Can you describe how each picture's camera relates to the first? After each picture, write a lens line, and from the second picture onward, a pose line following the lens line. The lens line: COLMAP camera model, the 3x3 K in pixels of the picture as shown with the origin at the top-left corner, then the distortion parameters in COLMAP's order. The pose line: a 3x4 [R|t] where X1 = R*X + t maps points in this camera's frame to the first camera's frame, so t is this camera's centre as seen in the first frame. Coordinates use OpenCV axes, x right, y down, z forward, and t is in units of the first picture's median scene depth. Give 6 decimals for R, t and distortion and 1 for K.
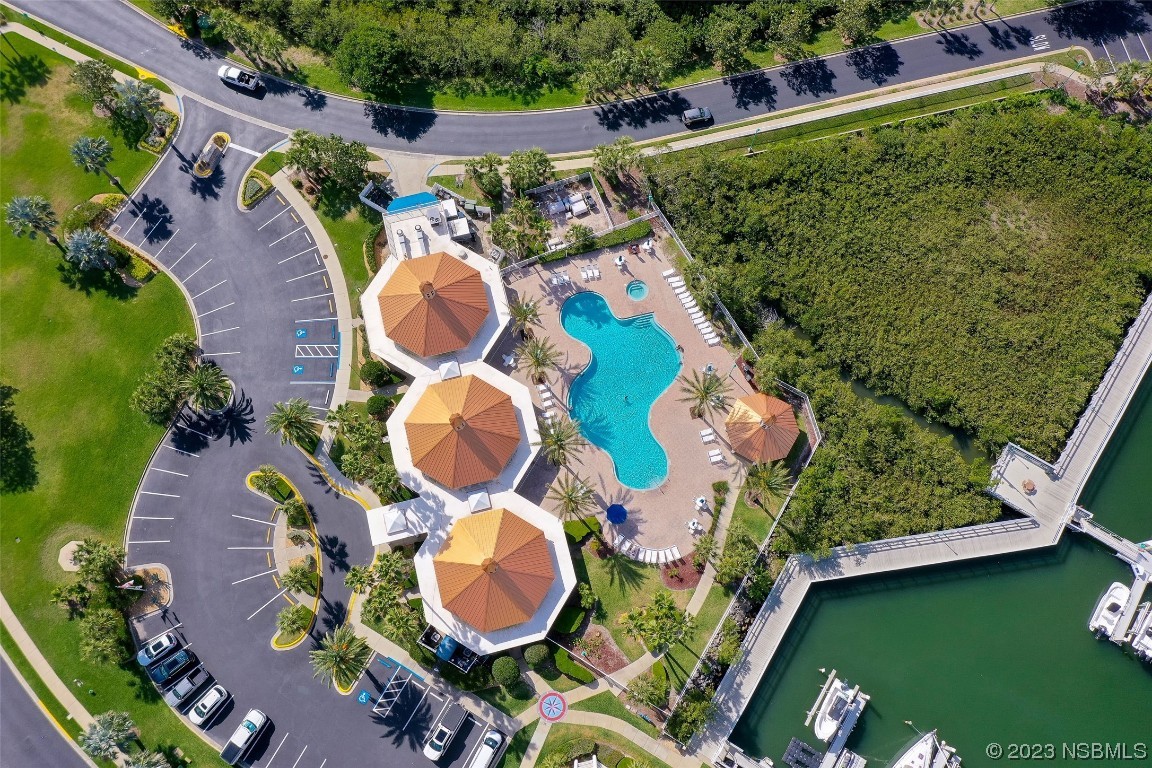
lens RADIAL K [[948.4, 0, 579.6], [0, 948.4, 395.8], [0, 0, 1]] dist [0.023024, 0.010584]
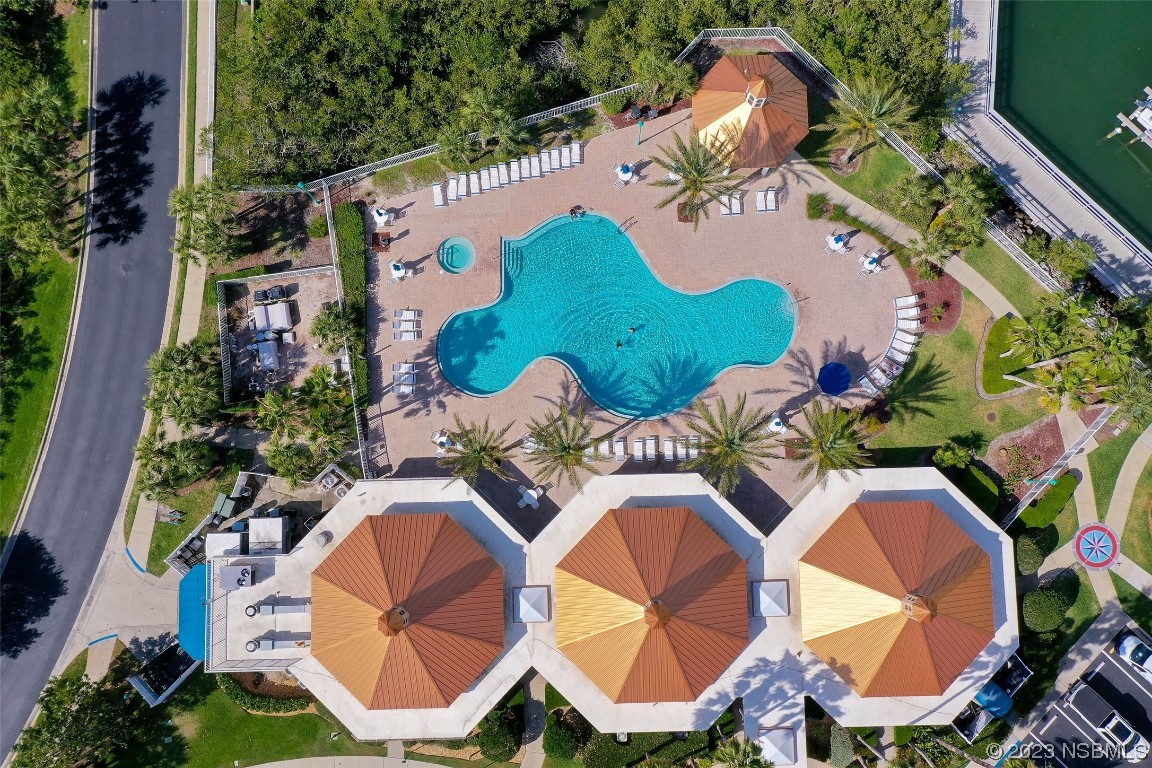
lens RADIAL K [[948.4, 0, 579.6], [0, 948.4, 395.8], [0, 0, 1]] dist [0.023024, 0.010584]
pose [[0.223253, -0.970481, 0.091235, -0.059677], [0.937447, 0.239413, 0.252733, -0.168352], [-0.267116, 0.029104, 0.963225, 0.427687]]
